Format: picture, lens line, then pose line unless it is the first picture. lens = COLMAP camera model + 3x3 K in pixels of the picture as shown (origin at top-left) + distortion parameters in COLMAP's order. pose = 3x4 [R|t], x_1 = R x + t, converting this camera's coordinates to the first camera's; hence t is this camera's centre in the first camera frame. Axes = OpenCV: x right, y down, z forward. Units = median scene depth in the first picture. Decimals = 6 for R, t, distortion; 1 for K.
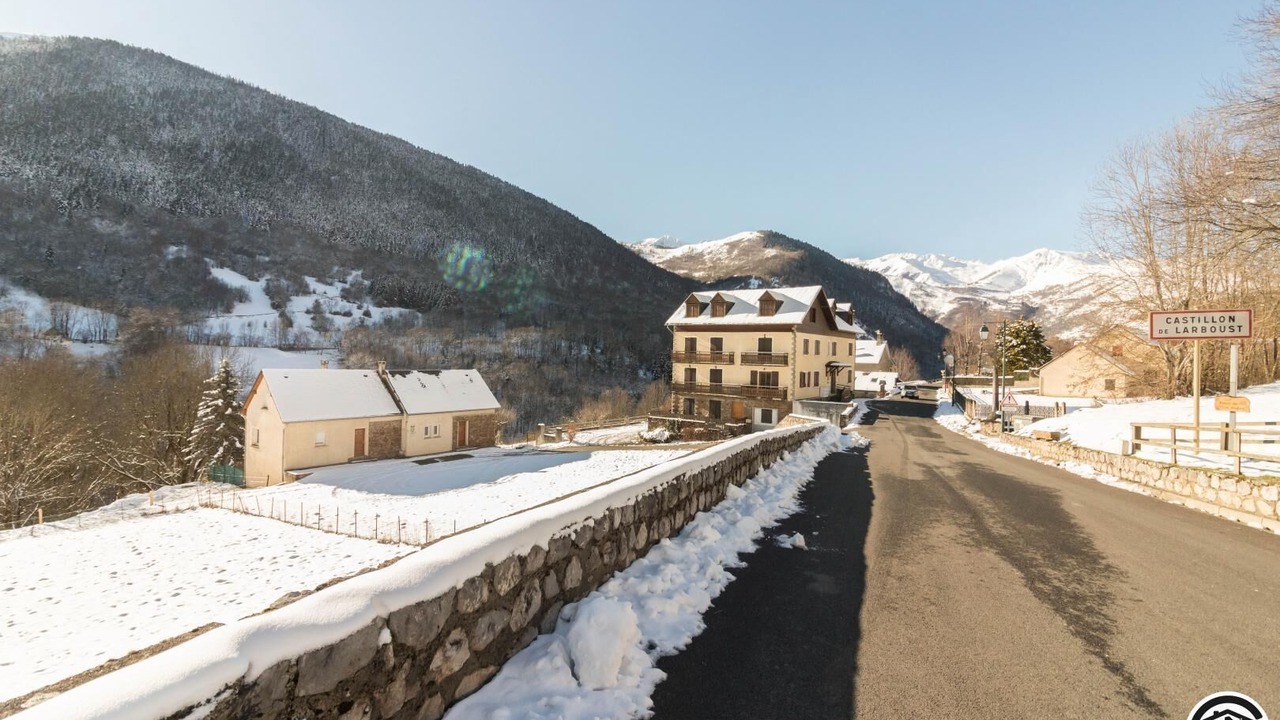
lens RADIAL K [[591.9, 0, 637.4], [0, 591.9, 355.0], [0, 0, 1]] dist [0.000446, 0.001257]
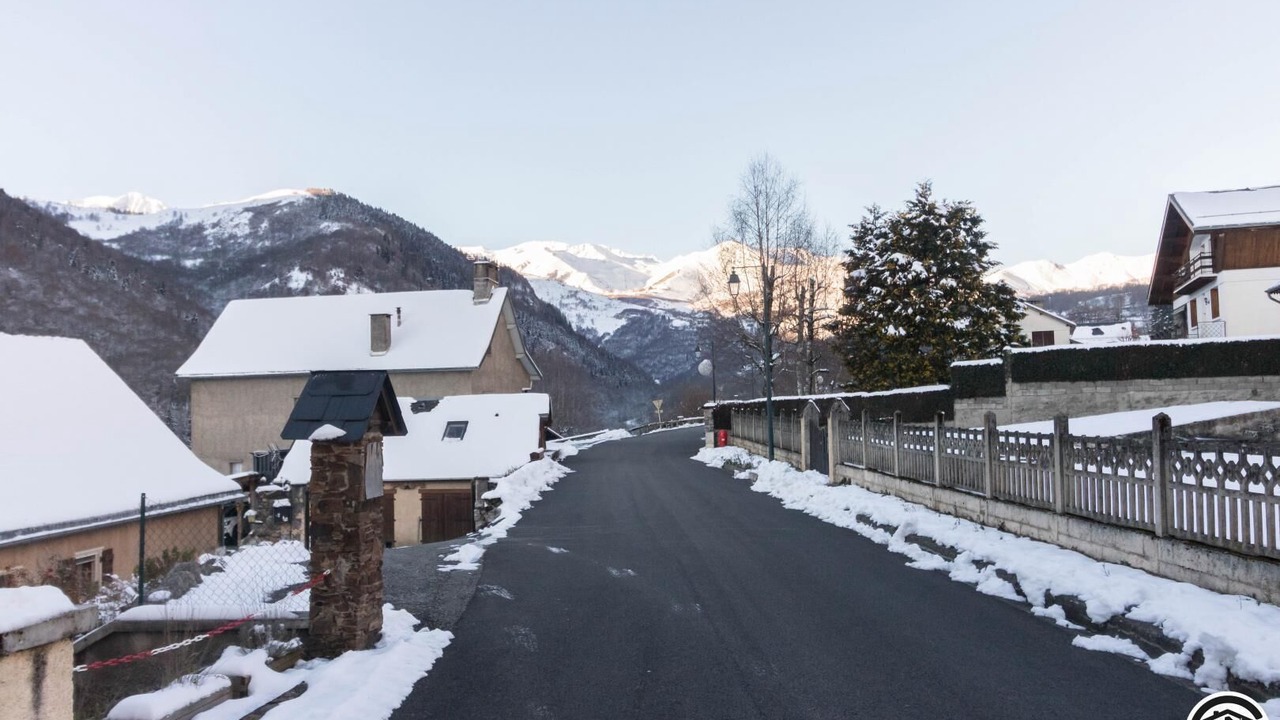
lens RADIAL K [[1012.0, 0, 630.8], [0, 1012.0, 353.1], [0, 0, 1]] dist [0.000220, 0.001335]
pose [[0.877614, -0.018265, 0.479020, 0.062488], [0.045247, 0.997969, -0.044844, 0.007657], [-0.477228, 0.061030, 0.876658, 0.142939]]
